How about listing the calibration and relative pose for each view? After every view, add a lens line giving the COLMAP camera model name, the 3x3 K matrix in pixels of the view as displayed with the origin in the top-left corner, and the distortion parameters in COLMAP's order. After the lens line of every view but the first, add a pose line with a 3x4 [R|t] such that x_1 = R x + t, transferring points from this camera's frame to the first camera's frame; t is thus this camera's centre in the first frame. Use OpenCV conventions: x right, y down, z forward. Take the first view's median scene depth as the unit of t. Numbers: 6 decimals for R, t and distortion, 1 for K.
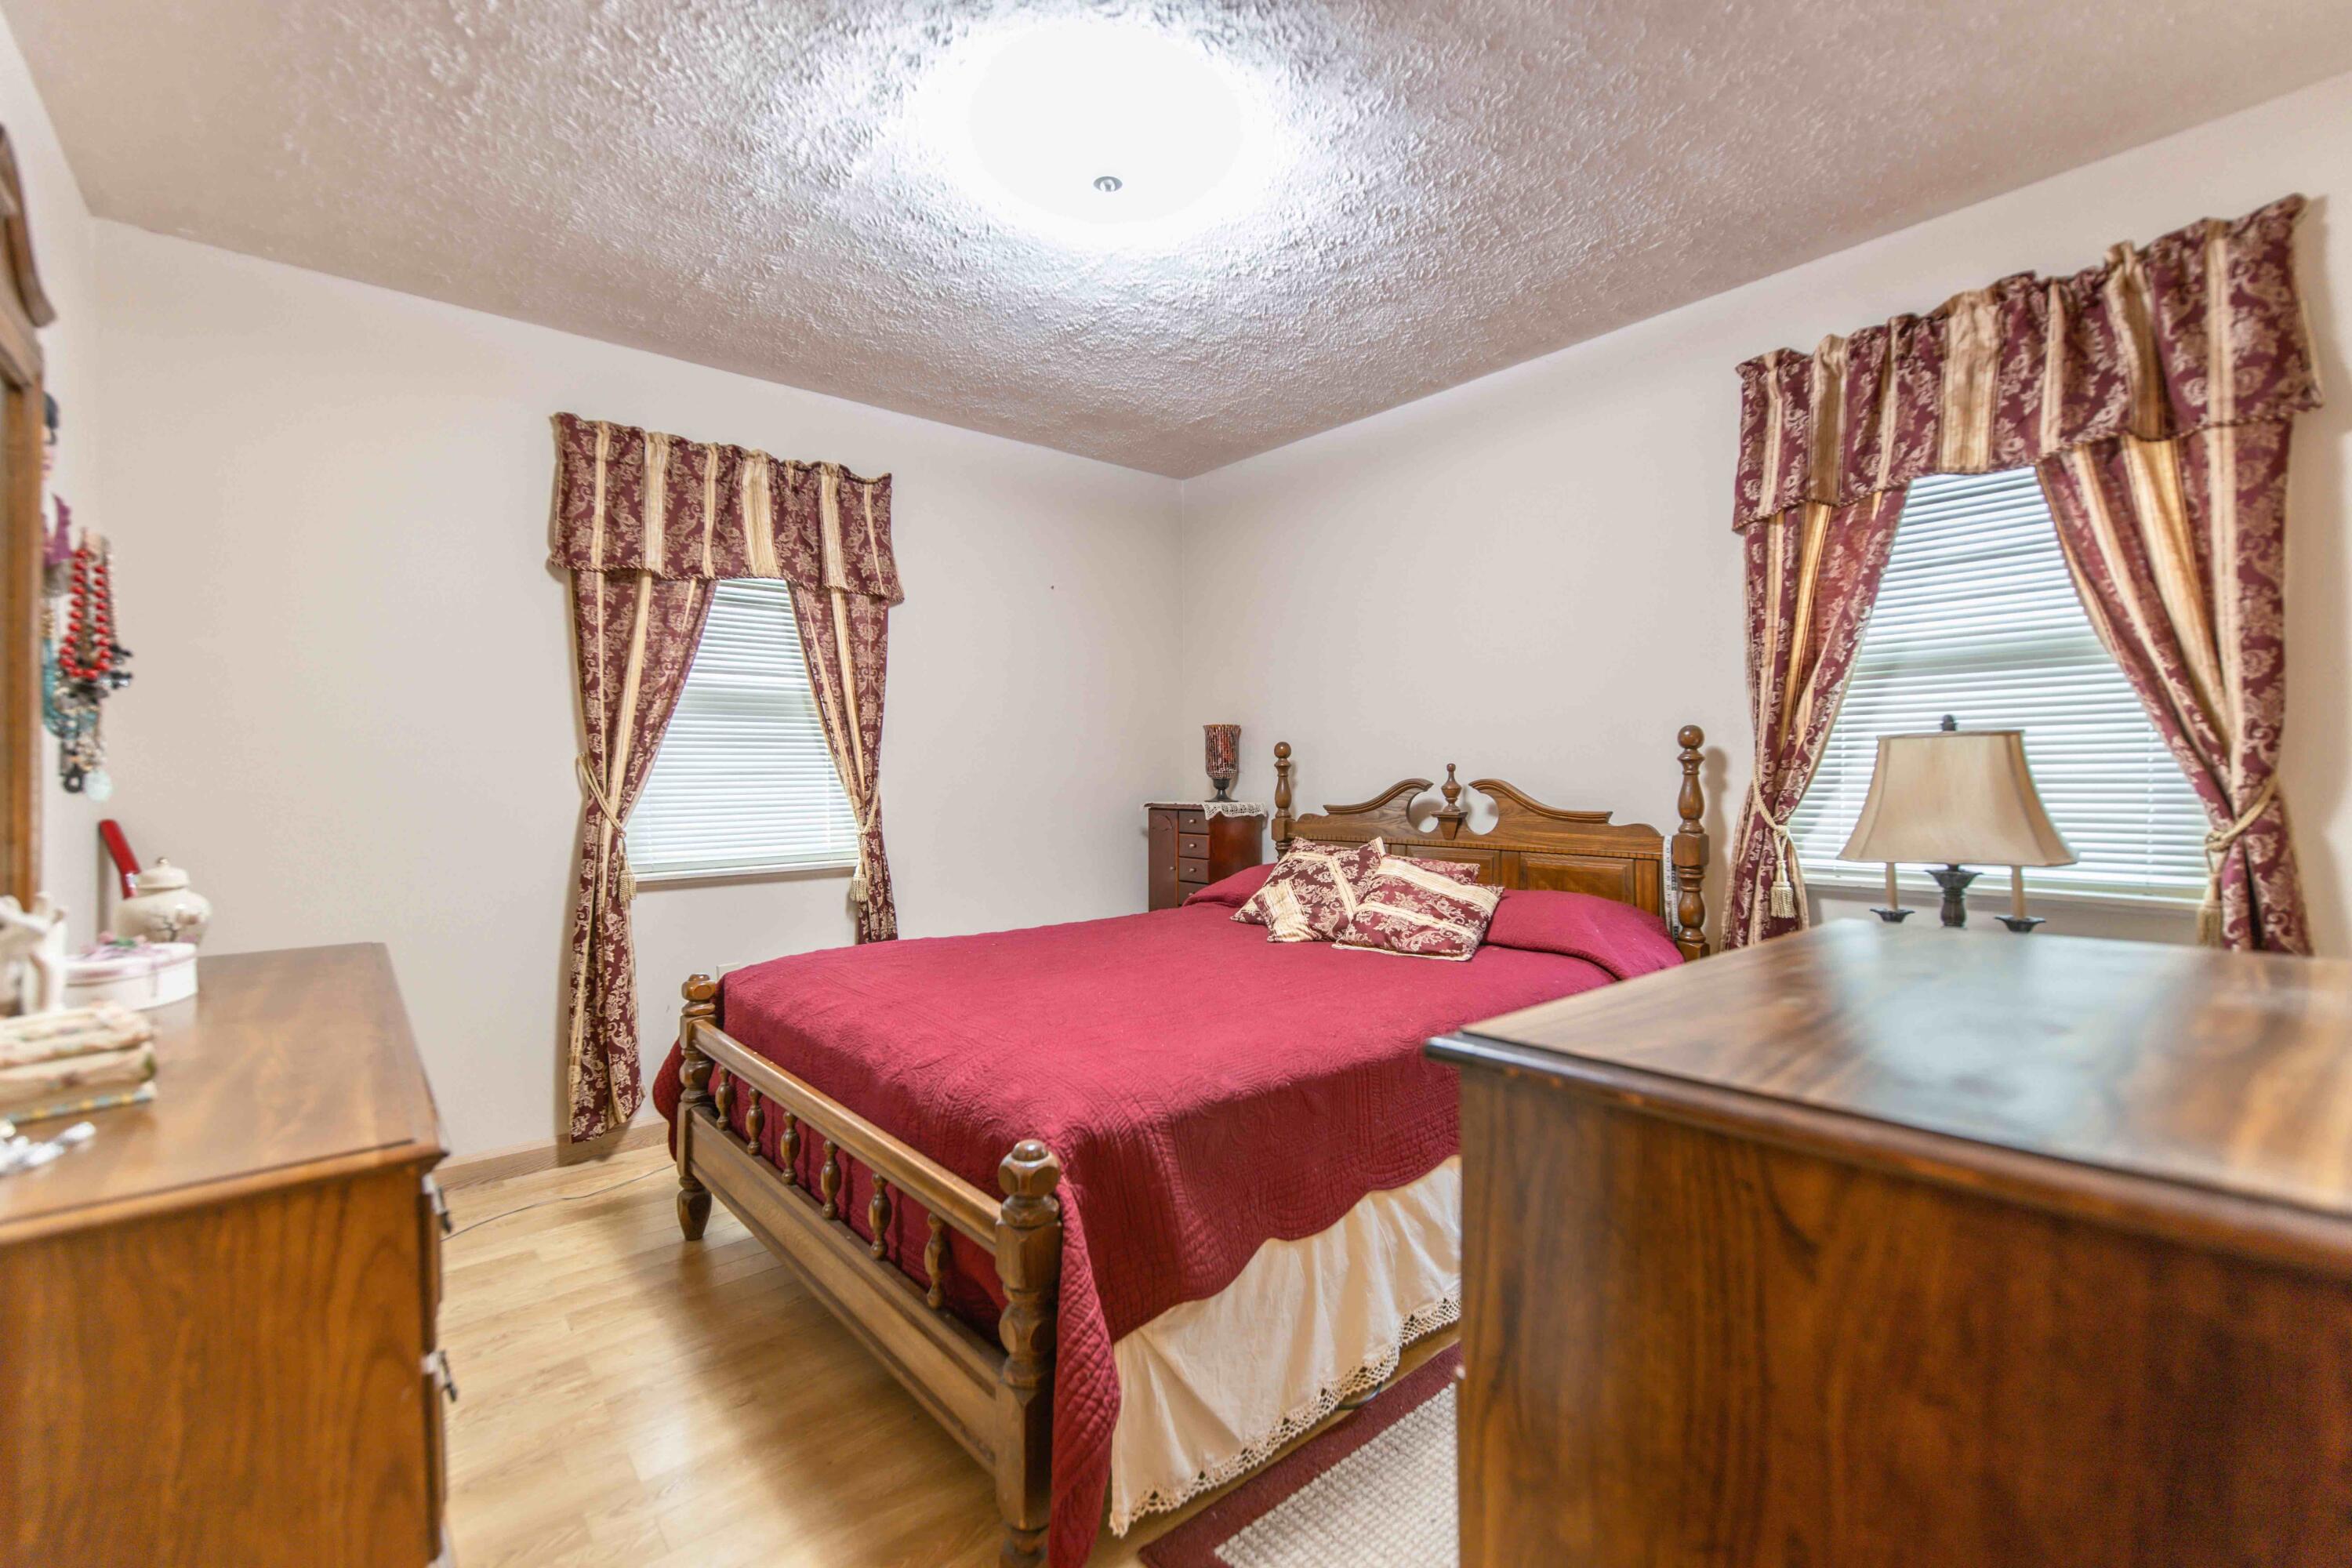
lens RADIAL K [[1014.0, 0, 1170.1], [0, 1014.0, 784.9], [0, 0, 1]] dist [0.001333, 0.000246]
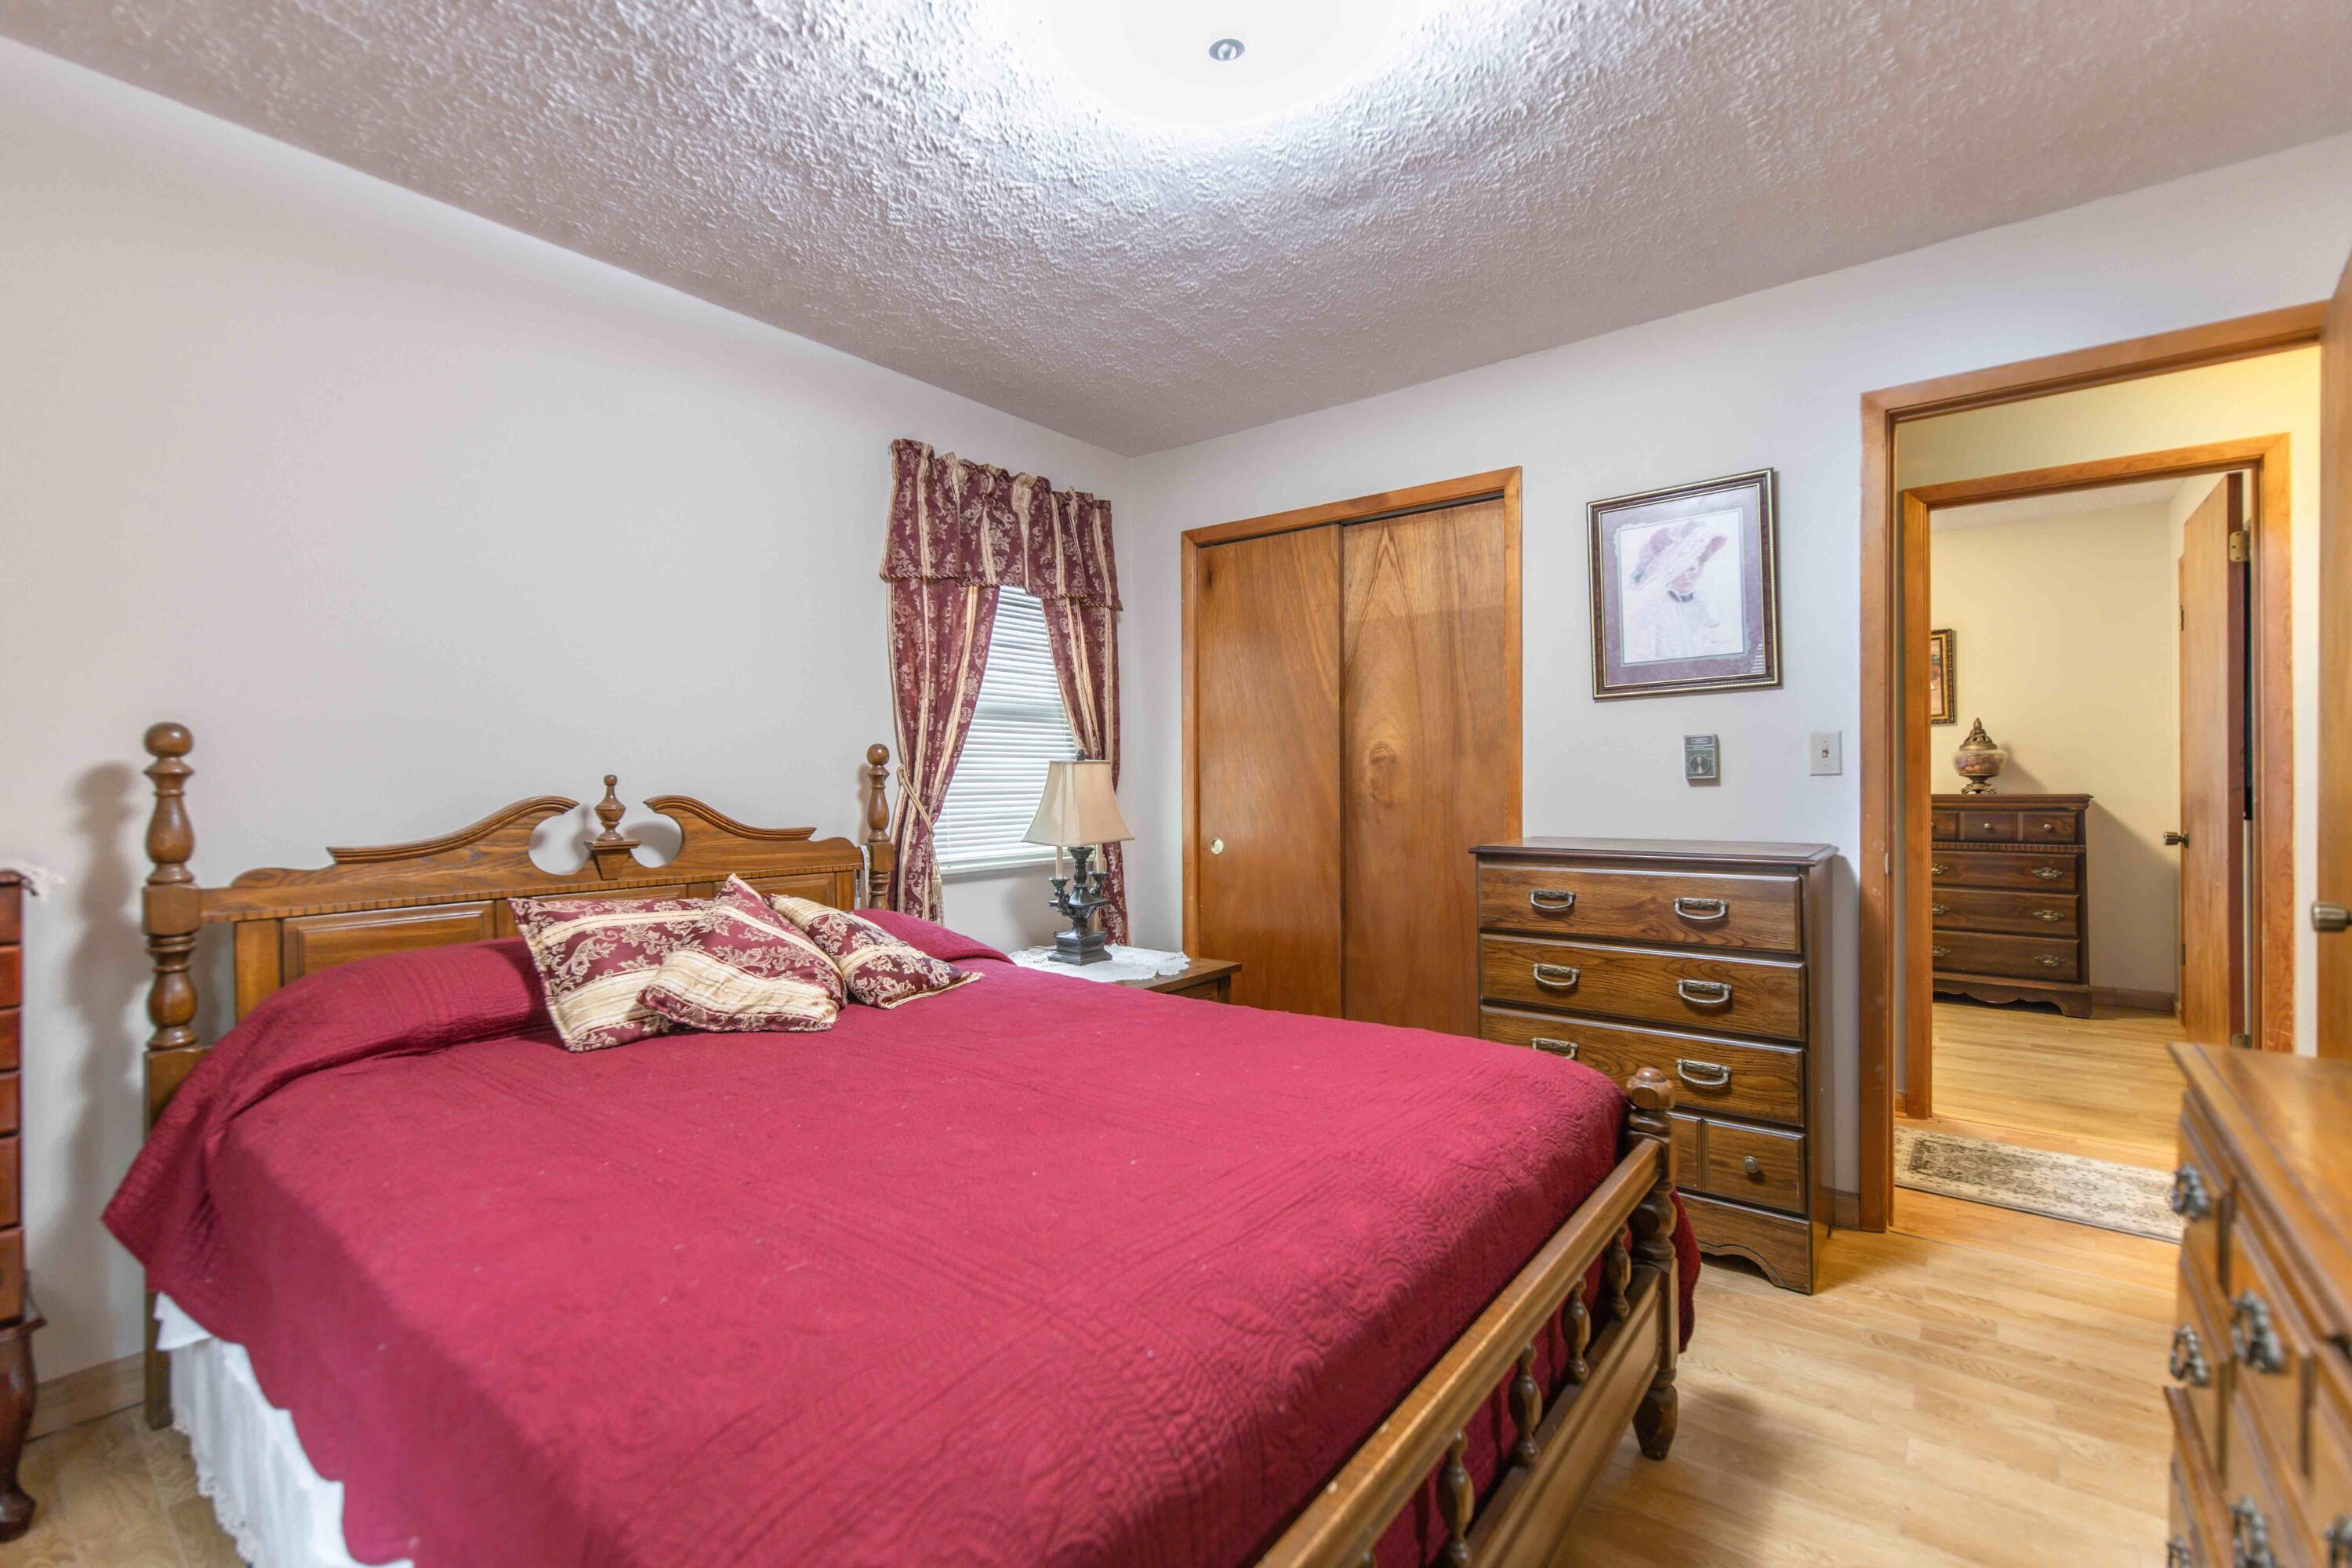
lens RADIAL K [[1014.0, 0, 1170.1], [0, 1014.0, 784.9], [0, 0, 1]] dist [0.001333, 0.000246]
pose [[-0.202090, 0.006527, 0.979345, -0.585075], [0.018512, 0.999825, -0.002844, -0.004886], [-0.979192, 0.017555, -0.202176, 0.850001]]
